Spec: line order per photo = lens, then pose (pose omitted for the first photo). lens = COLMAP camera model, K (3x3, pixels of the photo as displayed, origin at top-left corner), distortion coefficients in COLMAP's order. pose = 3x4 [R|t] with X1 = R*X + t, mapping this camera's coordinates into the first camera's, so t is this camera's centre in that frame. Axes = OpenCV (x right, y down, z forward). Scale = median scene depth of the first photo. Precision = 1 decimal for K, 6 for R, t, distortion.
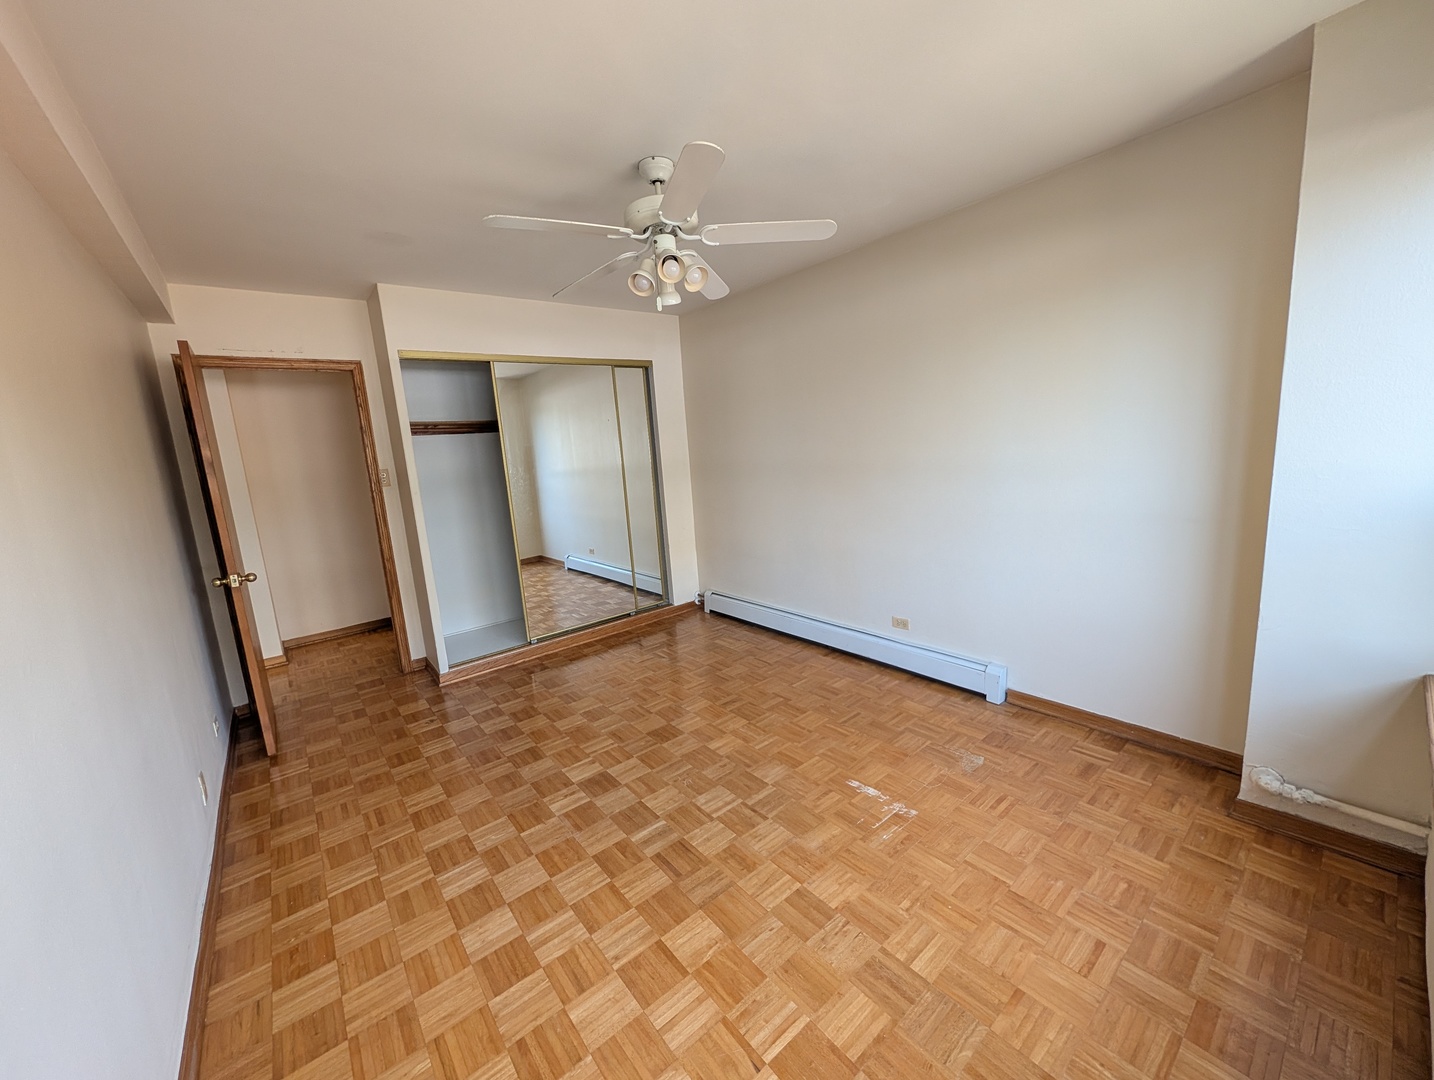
lens RADIAL K [[550.6, 0, 717.6], [0, 550.6, 532.9], [0, 0, 1]] dist [-0.023856, -0.000024]
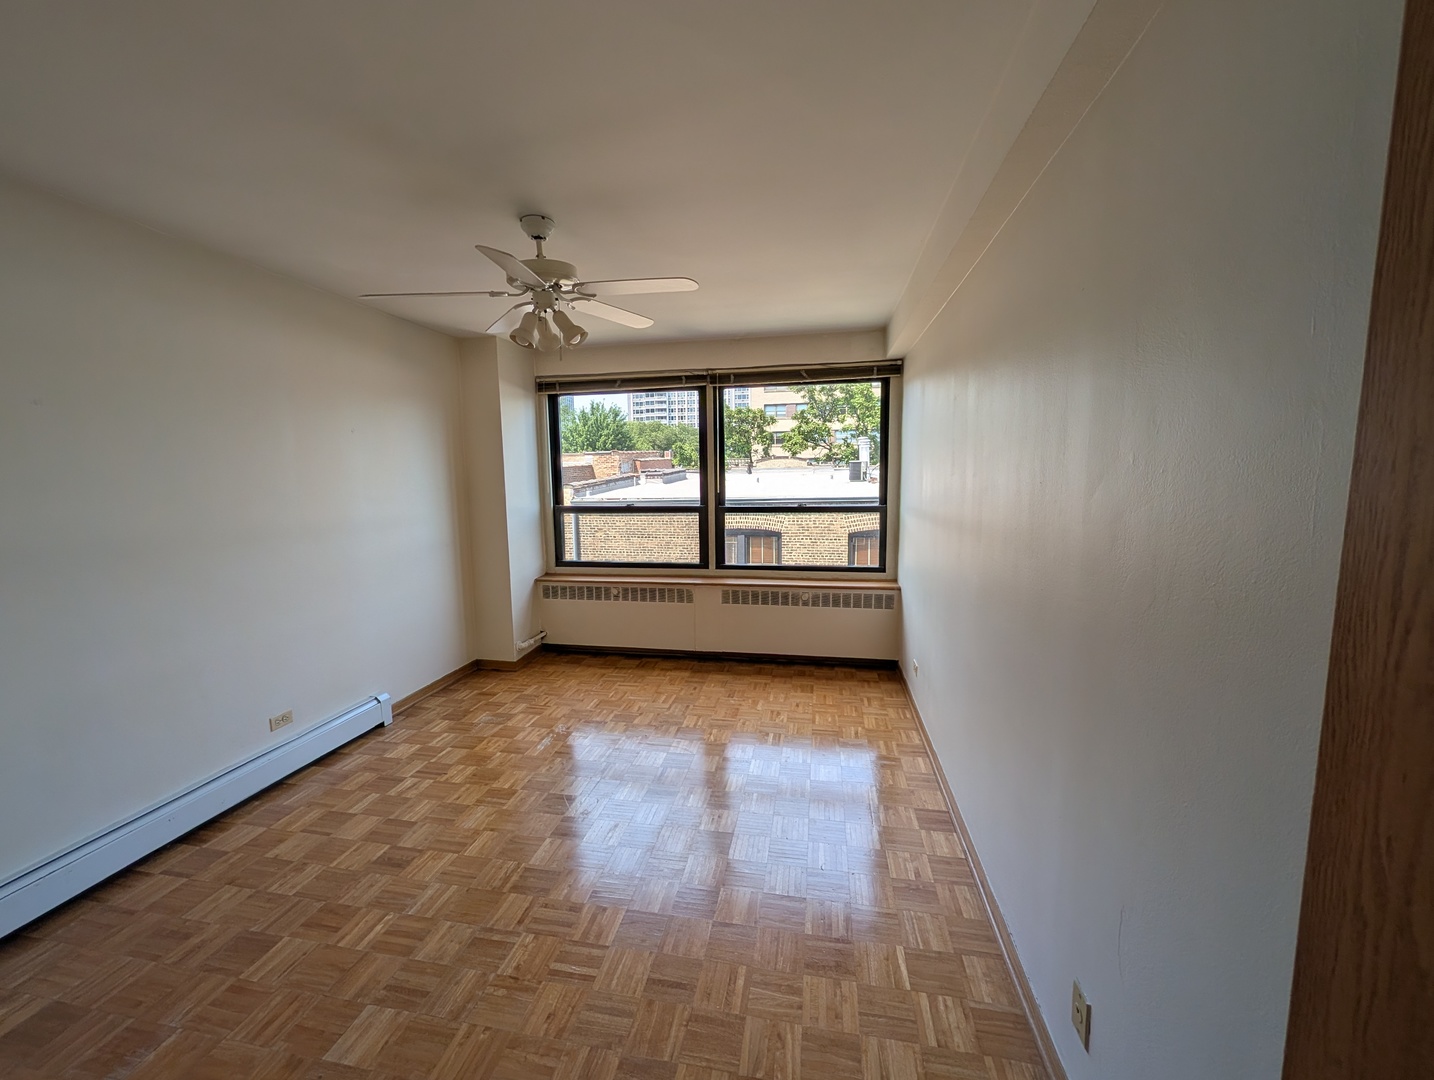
lens RADIAL K [[550.6, 0, 717.6], [0, 550.6, 532.9], [0, 0, 1]] dist [-0.023856, -0.000024]
pose [[-0.645724, -0.004846, 0.763555, -0.822101], [0.179092, 0.971124, 0.157618, -0.138749], [-0.742271, 0.238524, -0.626211, 1.108833]]
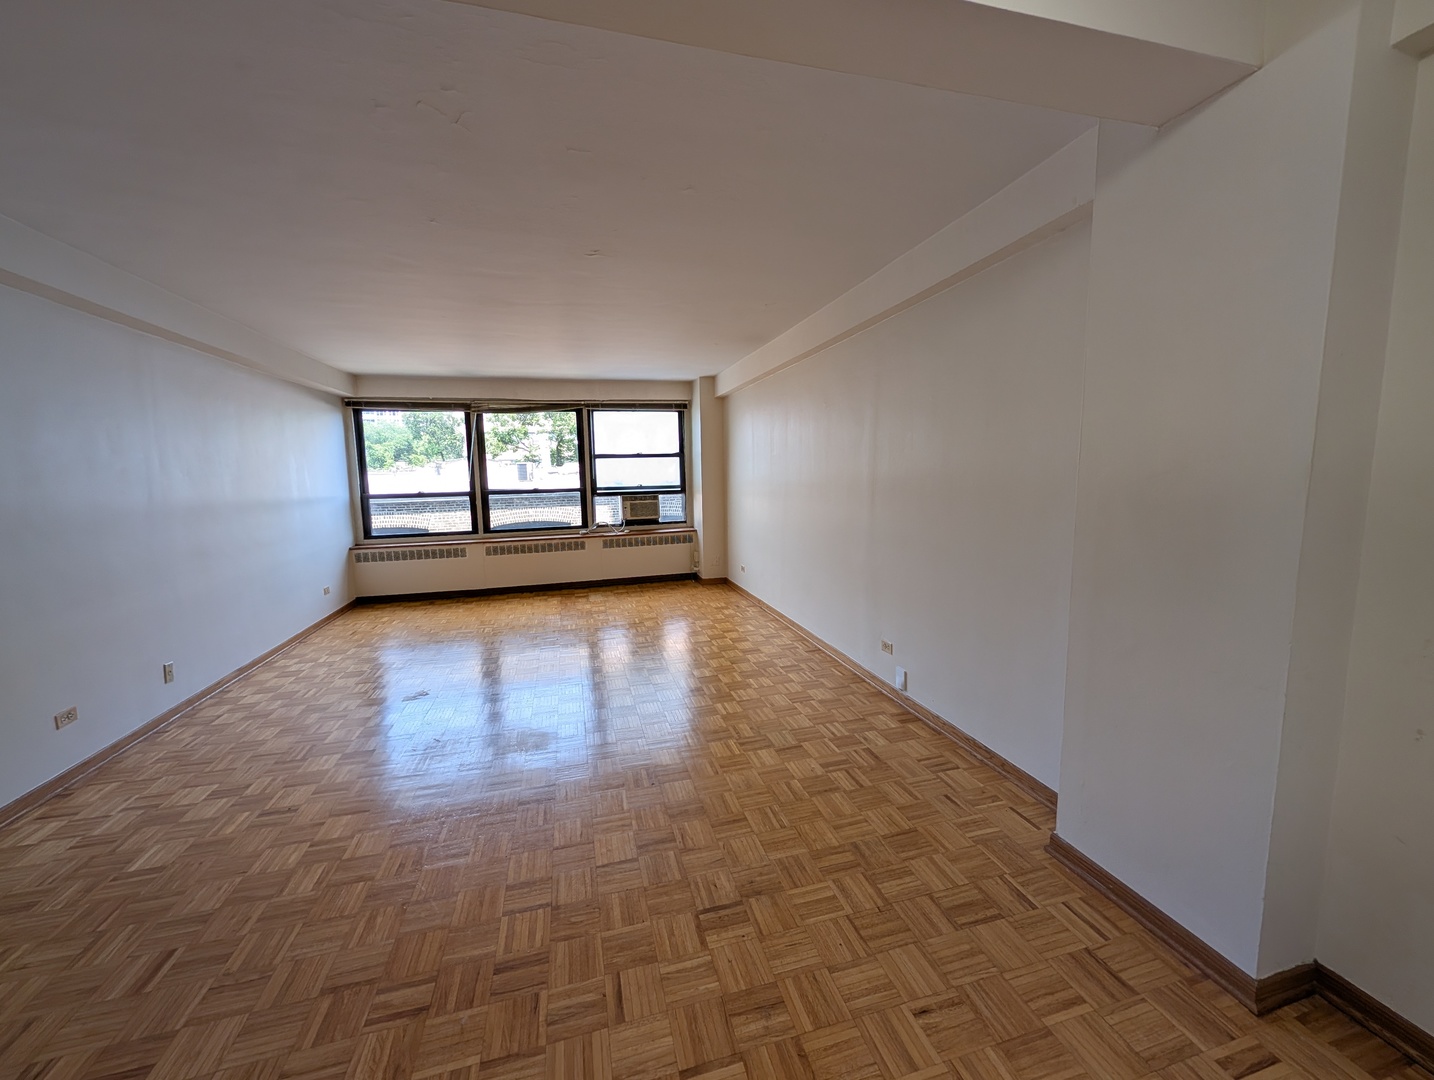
lens RADIAL K [[550.6, 0, 717.6], [0, 550.6, 532.9], [0, 0, 1]] dist [-0.023856, -0.000024]
pose [[-0.832728, 0.002949, 0.553674, -1.050427], [0.154017, 0.961752, 0.226520, -0.147929], [-0.531829, 0.273904, -0.801333, 1.205413]]
